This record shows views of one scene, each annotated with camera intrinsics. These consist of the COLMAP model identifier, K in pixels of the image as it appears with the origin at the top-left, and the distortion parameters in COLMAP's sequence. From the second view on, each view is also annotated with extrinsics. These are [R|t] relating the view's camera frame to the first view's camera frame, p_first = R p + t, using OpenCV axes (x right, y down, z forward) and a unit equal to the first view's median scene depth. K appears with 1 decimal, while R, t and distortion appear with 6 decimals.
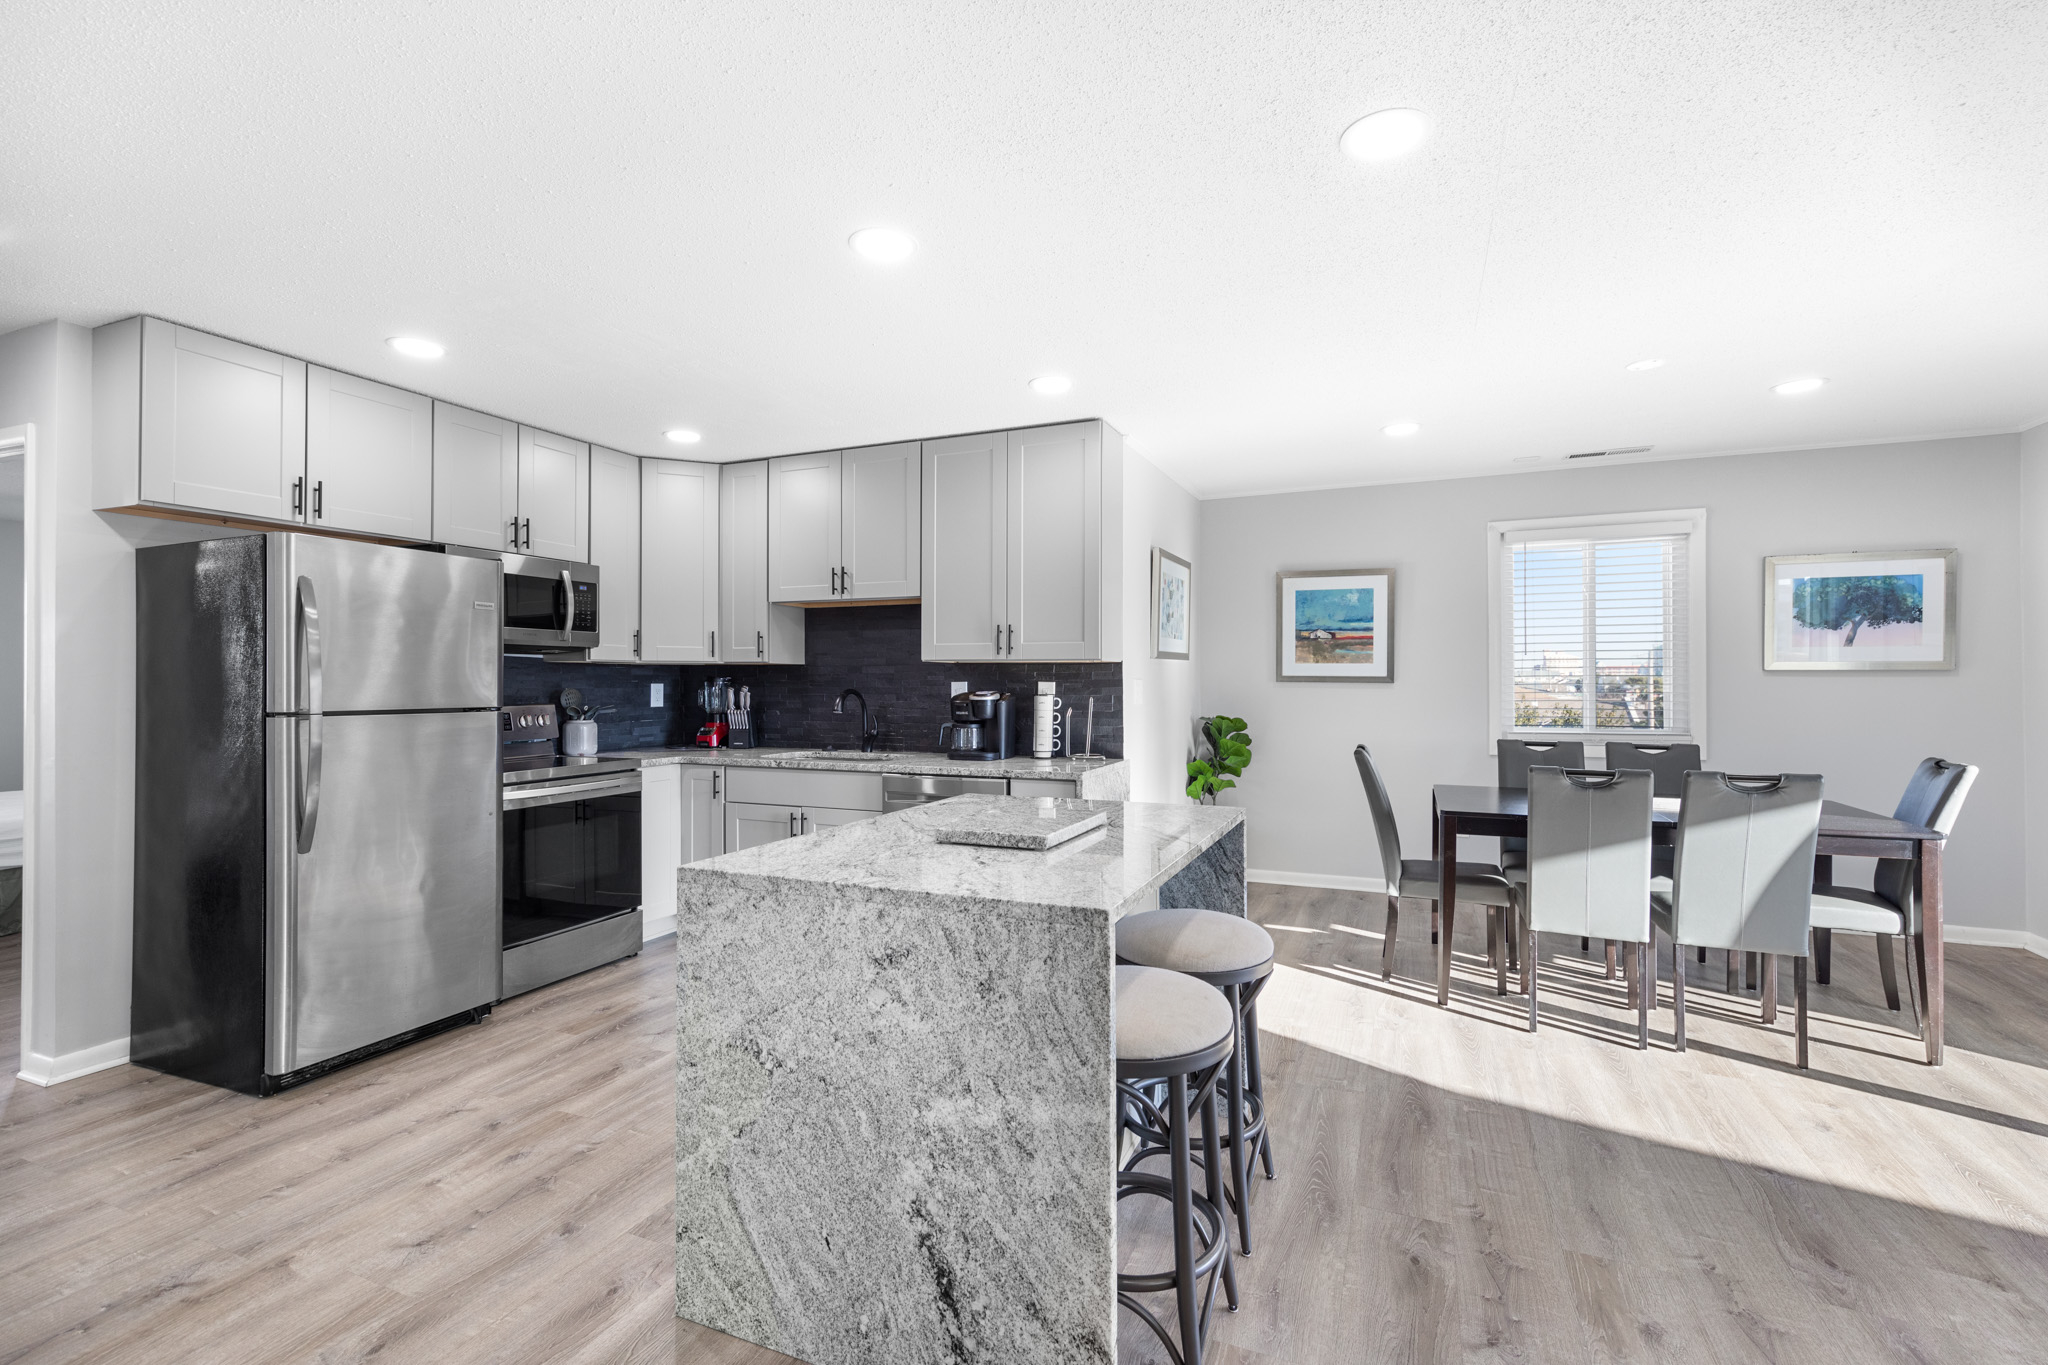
lens RADIAL K [[908.4, 0, 1025.4], [0, 908.4, 674.5], [0, 0, 1]] dist [0.002154, 0.000226]
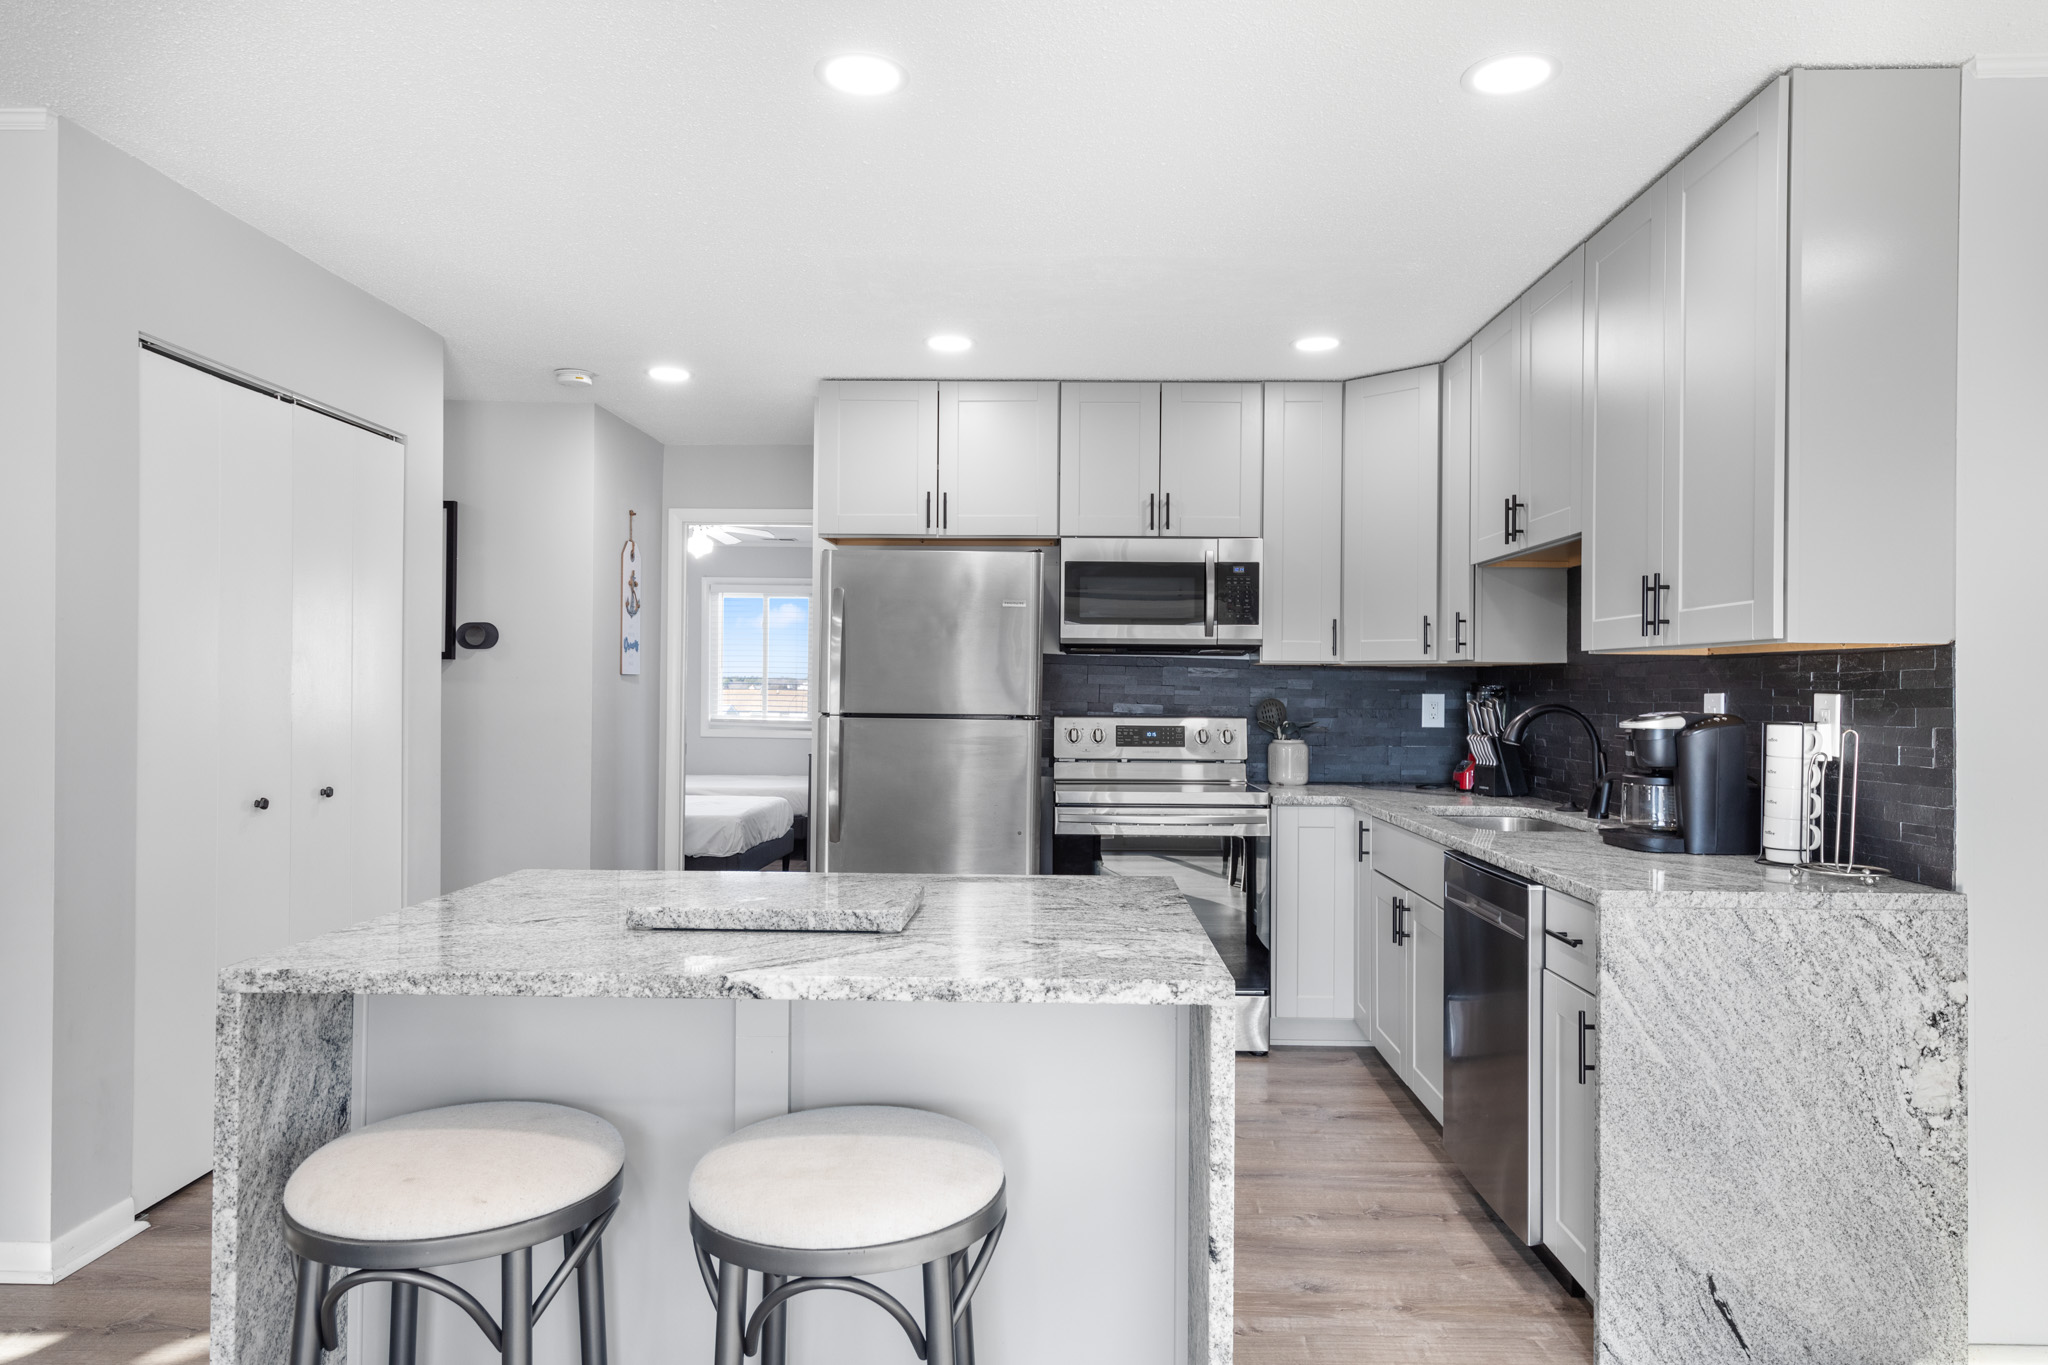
lens RADIAL K [[1265.4, 0, 1024.0], [0, 1265.4, 682.5], [0, 0, 1]] dist [-0.000211, 0.000504]
pose [[0.369593, -0.001176, -0.929193, 0.440618], [-0.003139, 0.999992, -0.002514, 0.005281], [0.929188, 0.003846, 0.369587, 0.404933]]
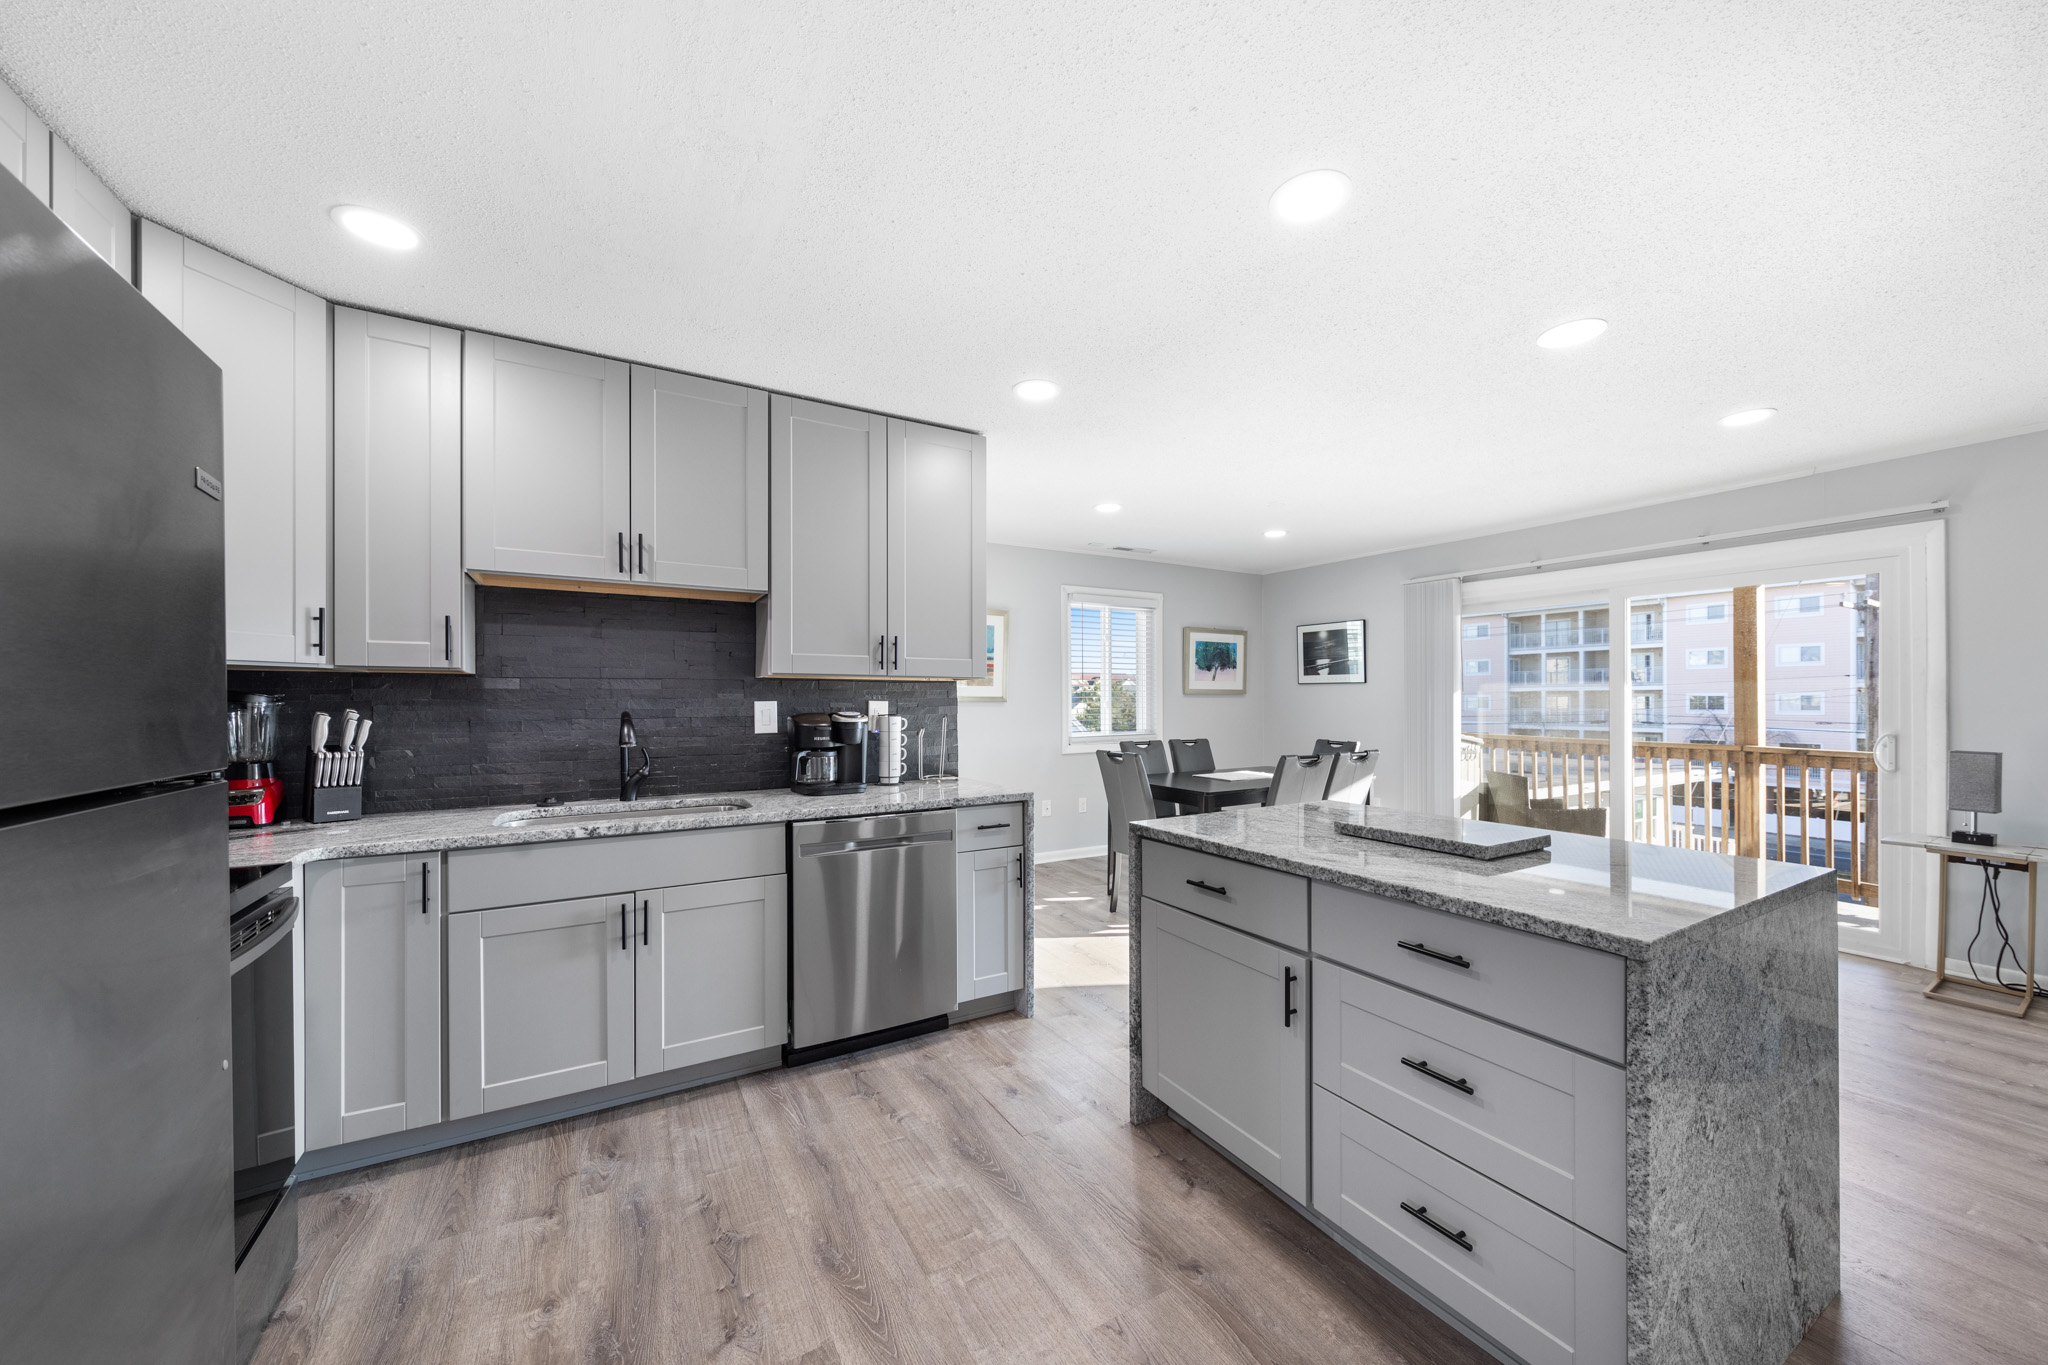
lens RADIAL K [[737.9, 0, 1032.8], [0, 737.9, 700.2], [0, 0, 1]] dist [0.000191, 0.000174]
pose [[0.588847, -0.000302, 0.808244, -0.478080], [-0.003686, 0.999989, 0.003059, 0.004384], [-0.808236, -0.004781, 0.588839, 0.428851]]
